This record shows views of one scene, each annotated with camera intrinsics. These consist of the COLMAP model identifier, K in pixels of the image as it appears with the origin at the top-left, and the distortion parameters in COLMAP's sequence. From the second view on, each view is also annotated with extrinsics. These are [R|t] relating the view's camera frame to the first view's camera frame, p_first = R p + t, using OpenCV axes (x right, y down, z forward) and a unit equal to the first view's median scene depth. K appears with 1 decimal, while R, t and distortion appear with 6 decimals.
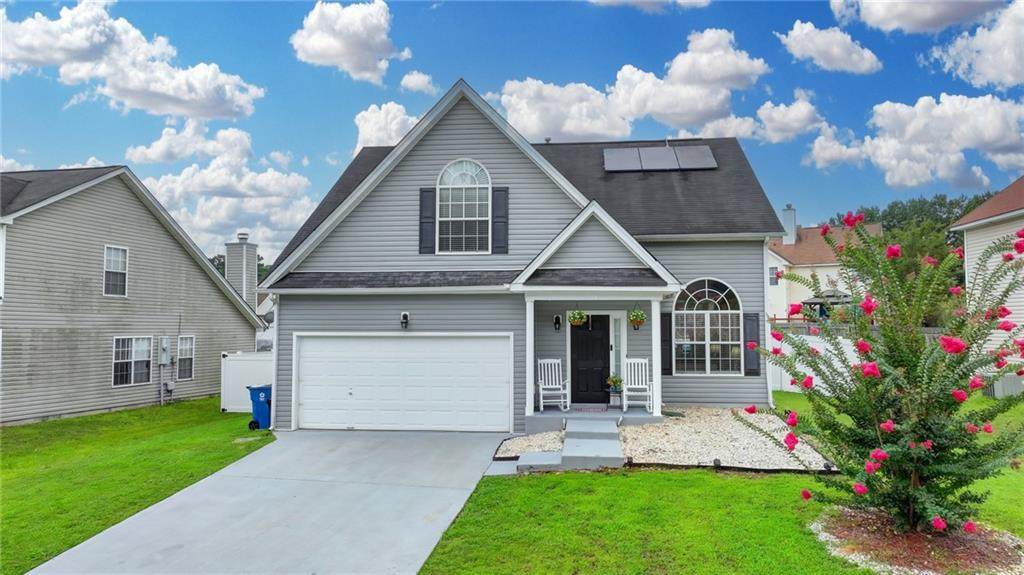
lens RADIAL K [[717.9, 0, 513.9], [0, 717.9, 290.4], [0, 0, 1]] dist [-0.006313, 0.023904]
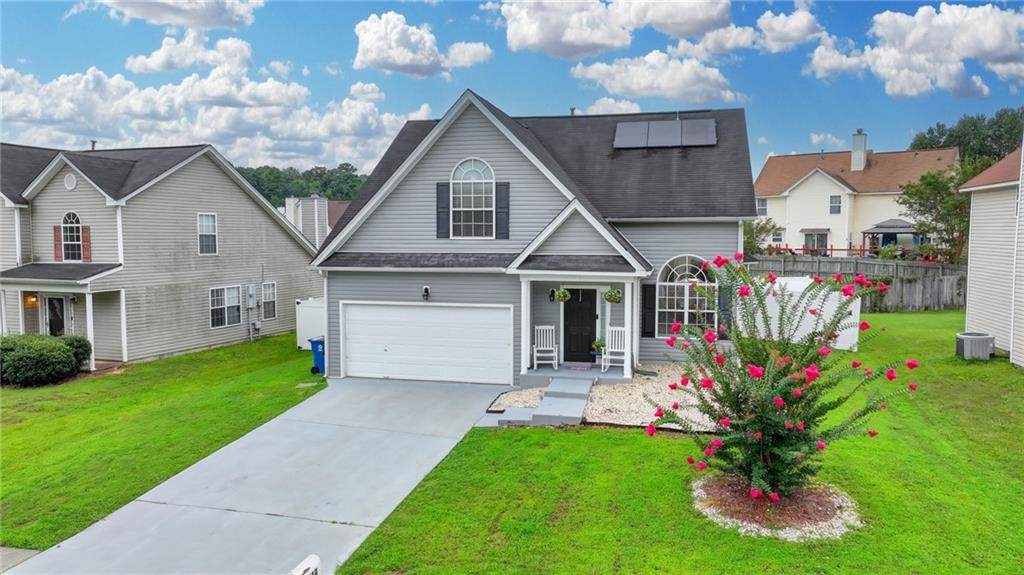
lens RADIAL K [[717.9, 0, 514.8], [0, 717.9, 288.1], [0, 0, 1]] dist [-0.006313, 0.023904]
pose [[0.992015, 0.009715, -0.125744, 0.148848], [0.006545, 0.991719, 0.128257, -0.120322], [0.125949, -0.128056, 0.983737, -0.178707]]
